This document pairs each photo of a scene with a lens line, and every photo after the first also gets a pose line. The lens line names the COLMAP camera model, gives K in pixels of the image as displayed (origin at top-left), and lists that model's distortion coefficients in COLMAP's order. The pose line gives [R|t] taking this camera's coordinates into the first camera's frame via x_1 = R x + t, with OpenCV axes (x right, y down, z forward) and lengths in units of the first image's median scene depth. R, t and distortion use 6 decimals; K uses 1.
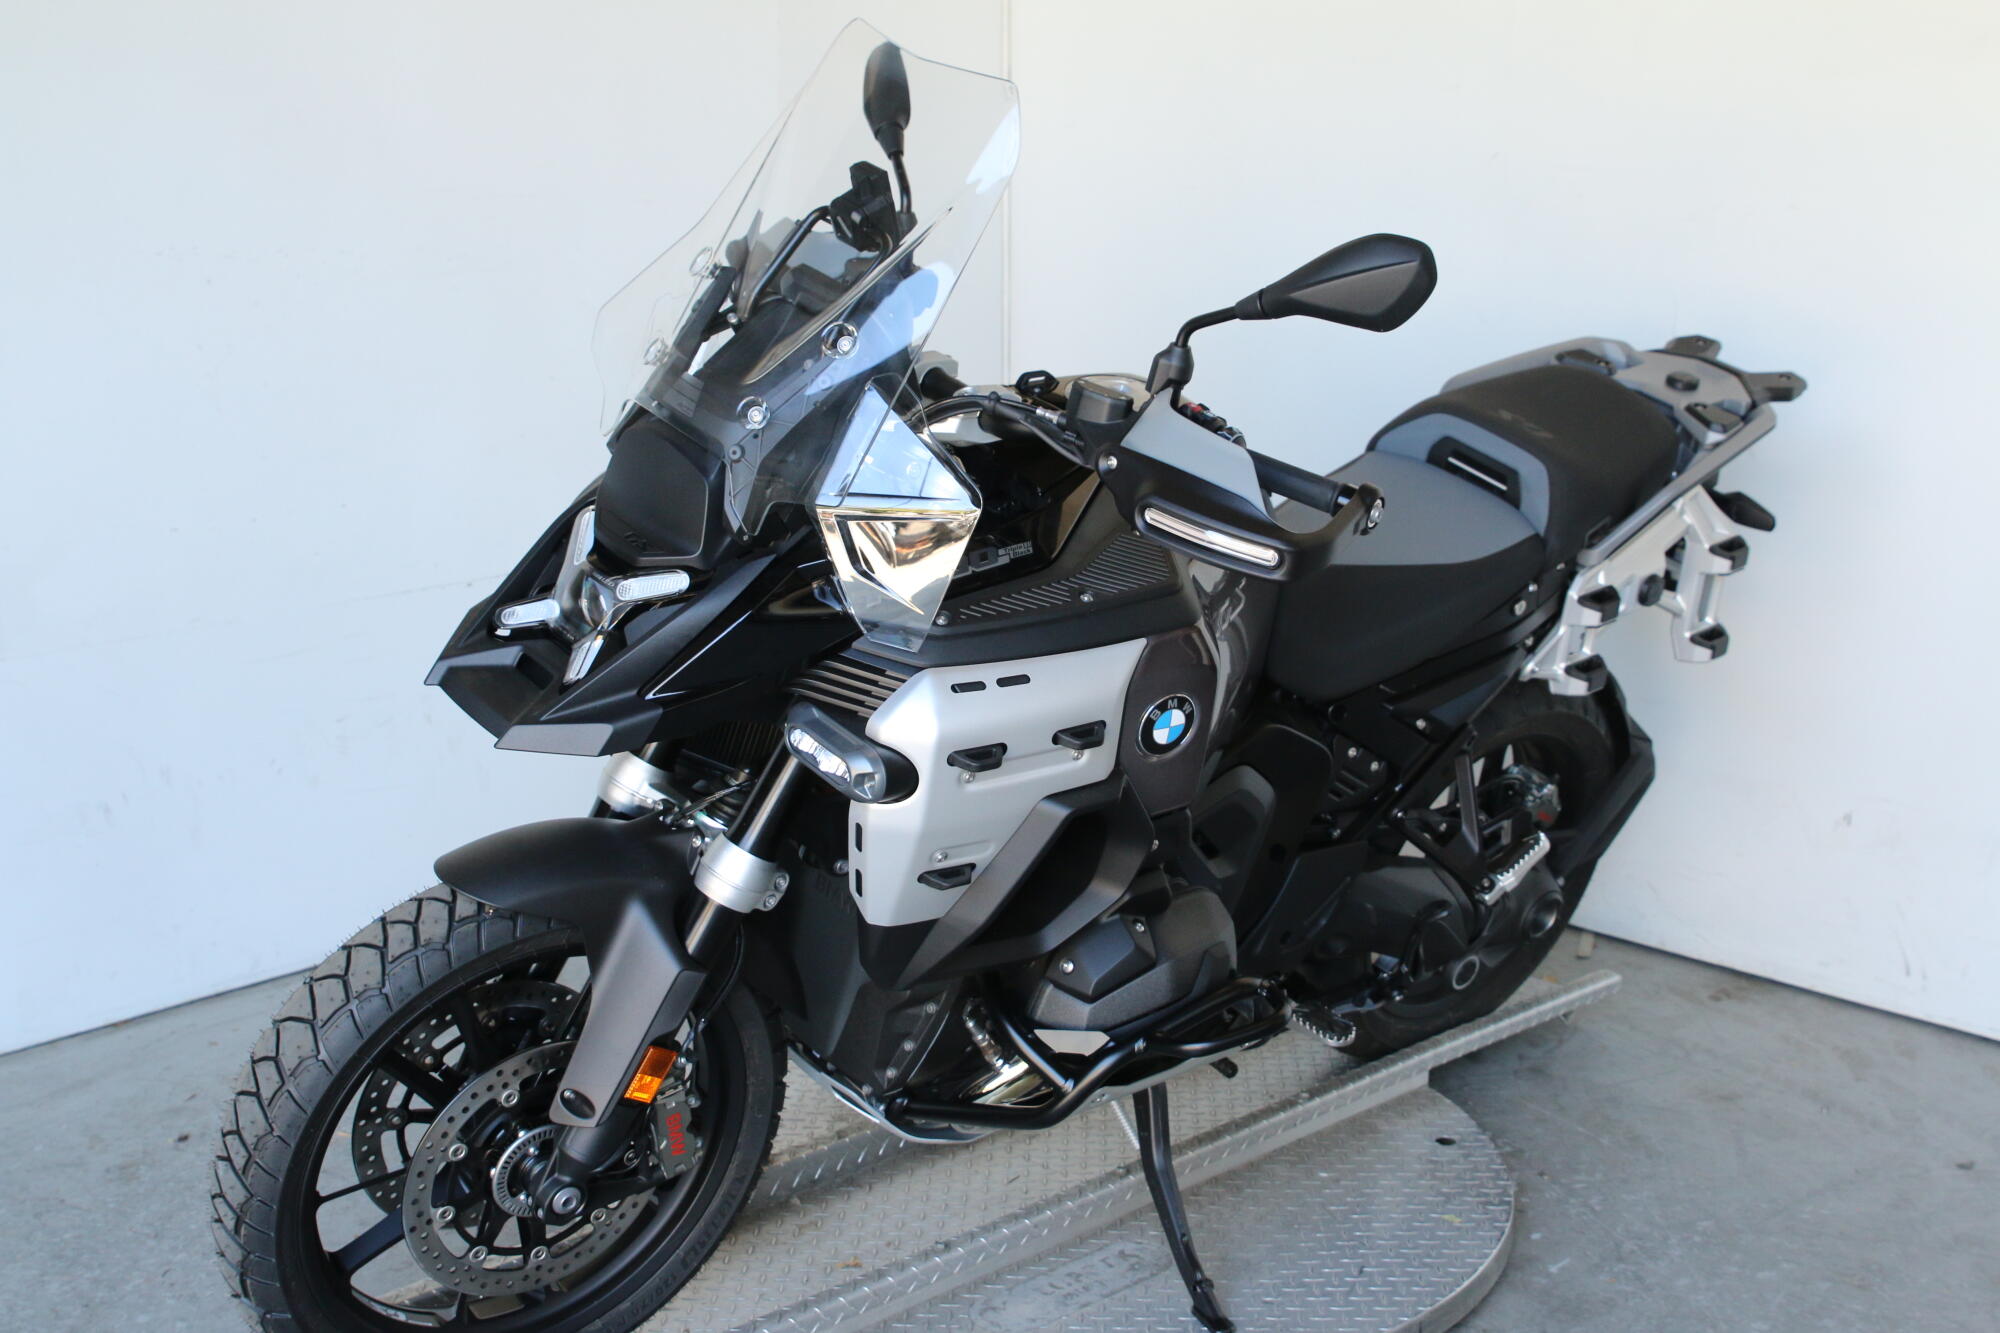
lens RADIAL K [[2477.7, 0, 990.2], [0, 2477.7, 646.4], [0, 0, 1]] dist [-0.110809, 0.104154]
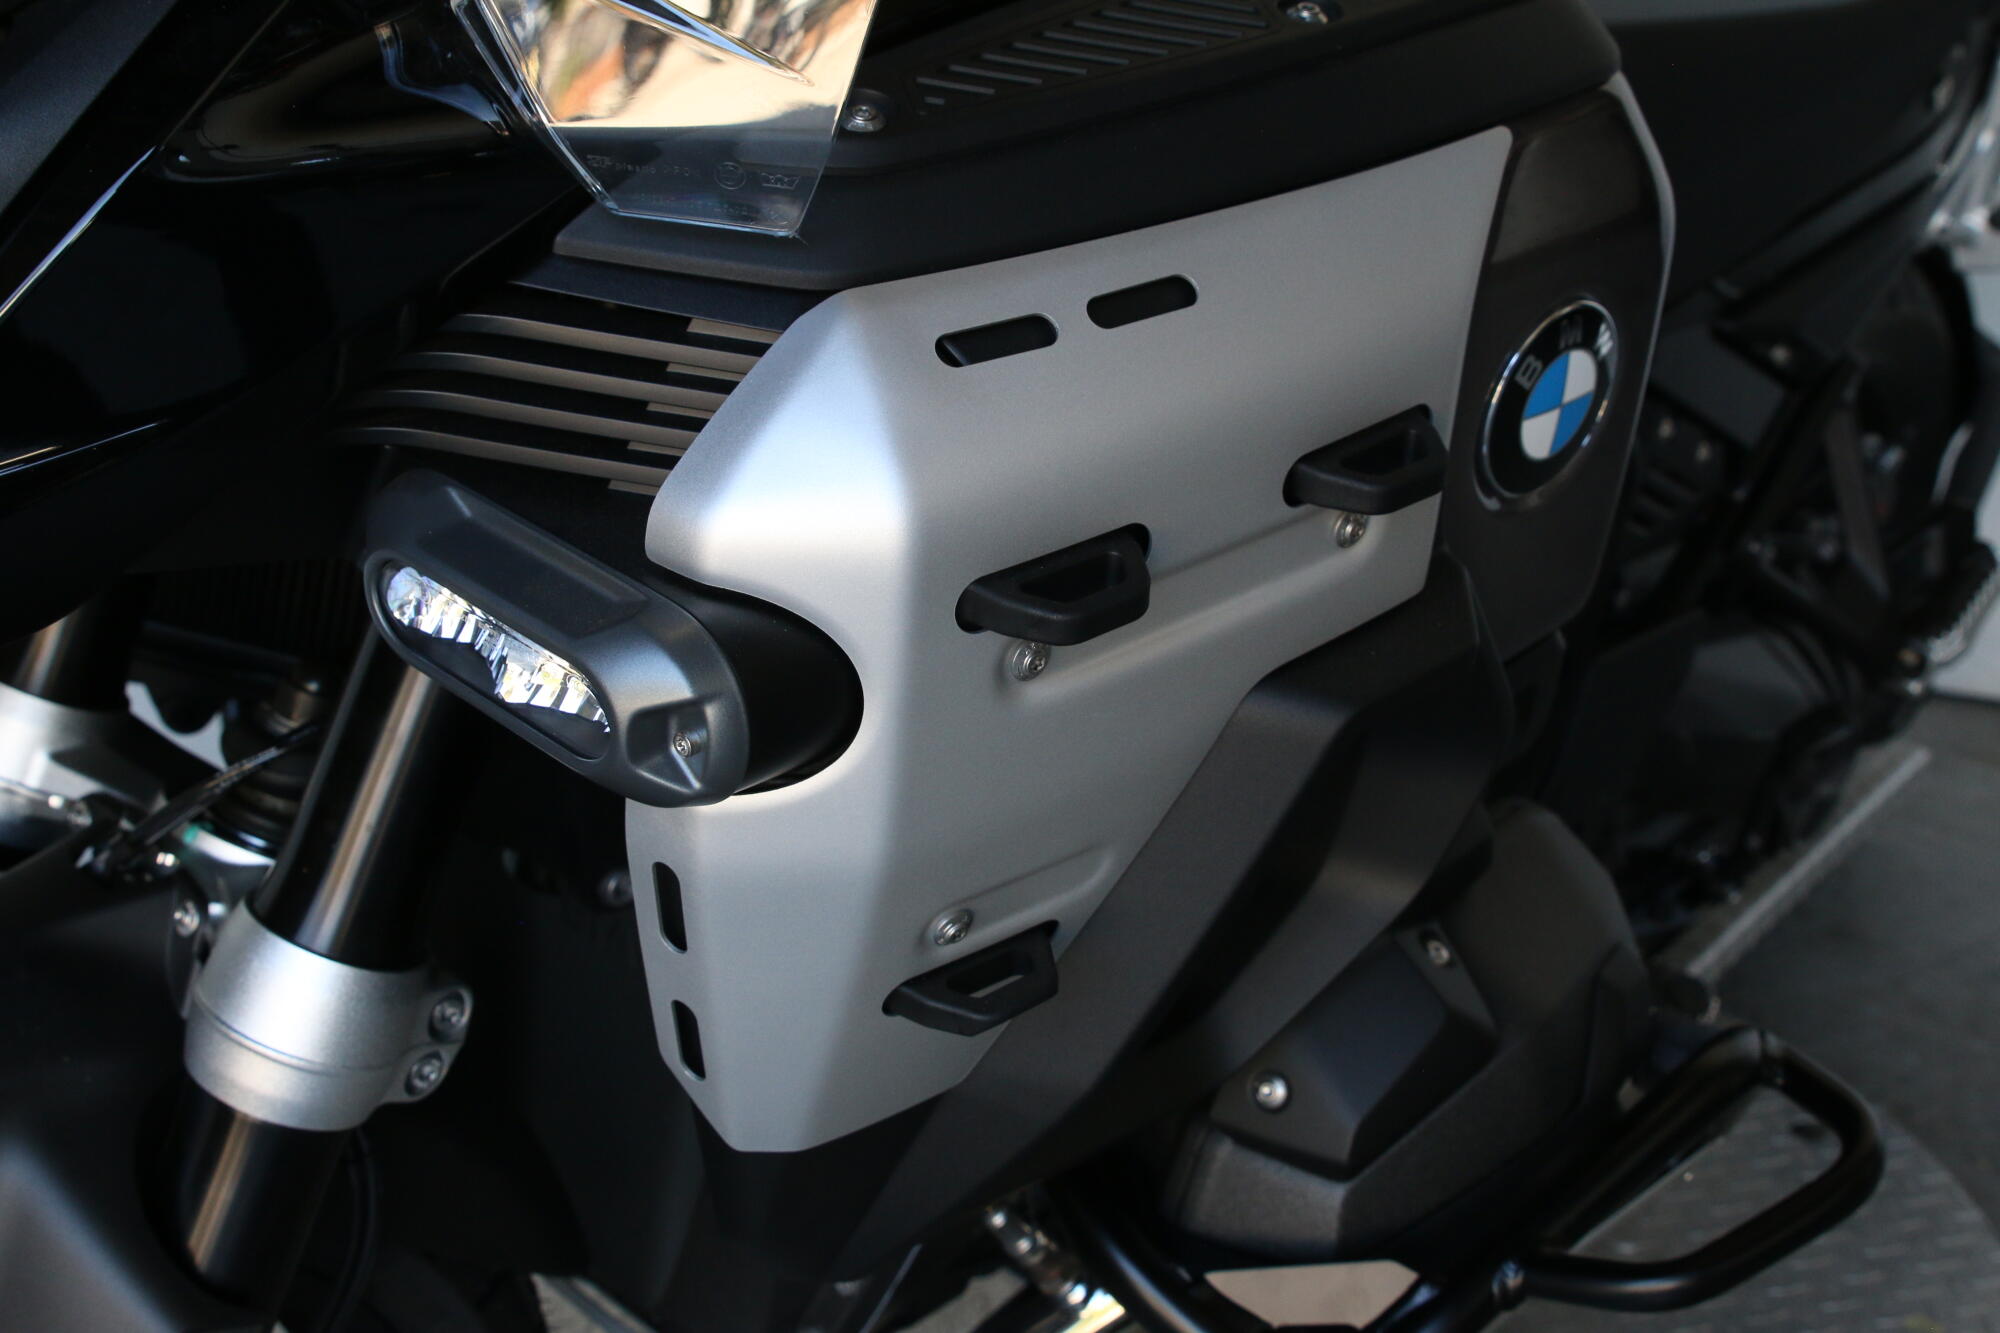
lens RADIAL K [[2477.7, 0, 990.2], [0, 2477.7, 646.4], [0, 0, 1]] dist [-0.110809, 0.104154]
pose [[0.987216, -0.131525, 0.090029, -0.037555], [0.120716, 0.985827, 0.116500, 0.017293], [-0.104076, -0.104143, 0.989102, 0.702299]]
